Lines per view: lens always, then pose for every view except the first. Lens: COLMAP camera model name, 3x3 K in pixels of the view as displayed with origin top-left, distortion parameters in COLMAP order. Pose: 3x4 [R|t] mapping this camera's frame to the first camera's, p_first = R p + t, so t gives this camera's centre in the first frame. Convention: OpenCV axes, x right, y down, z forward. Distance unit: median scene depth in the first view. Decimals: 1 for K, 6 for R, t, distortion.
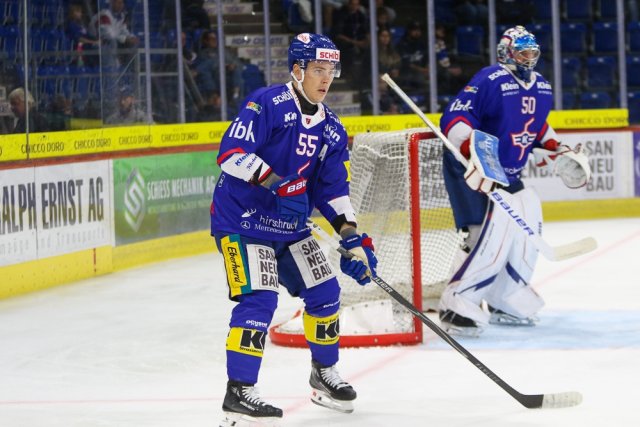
lens RADIAL K [[3776.6, 0, 320.0], [0, 3776.6, 213.5], [0, 0, 1]] dist [-0.472718, 7.553326]
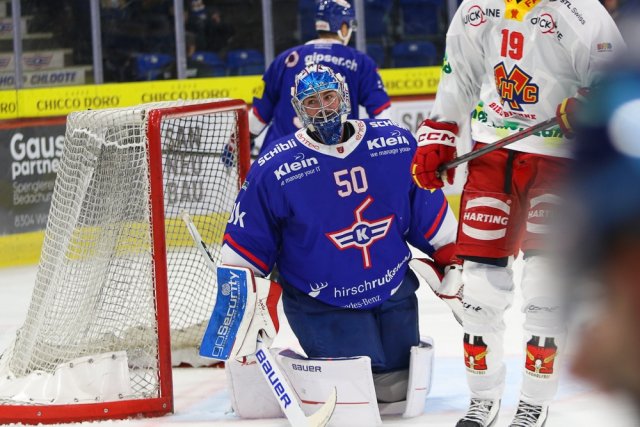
lens RADIAL K [[4771.7, 0, 320.0], [0, 4771.7, 213.5], [0, 0, 1]] dist [-0.001334, 1.577473]
pose [[0.998013, -0.025008, 0.057825, 0.004295], [0.024227, 0.999606, 0.014165, -0.013885], [-0.058157, -0.012736, 0.998226, 0.126345]]
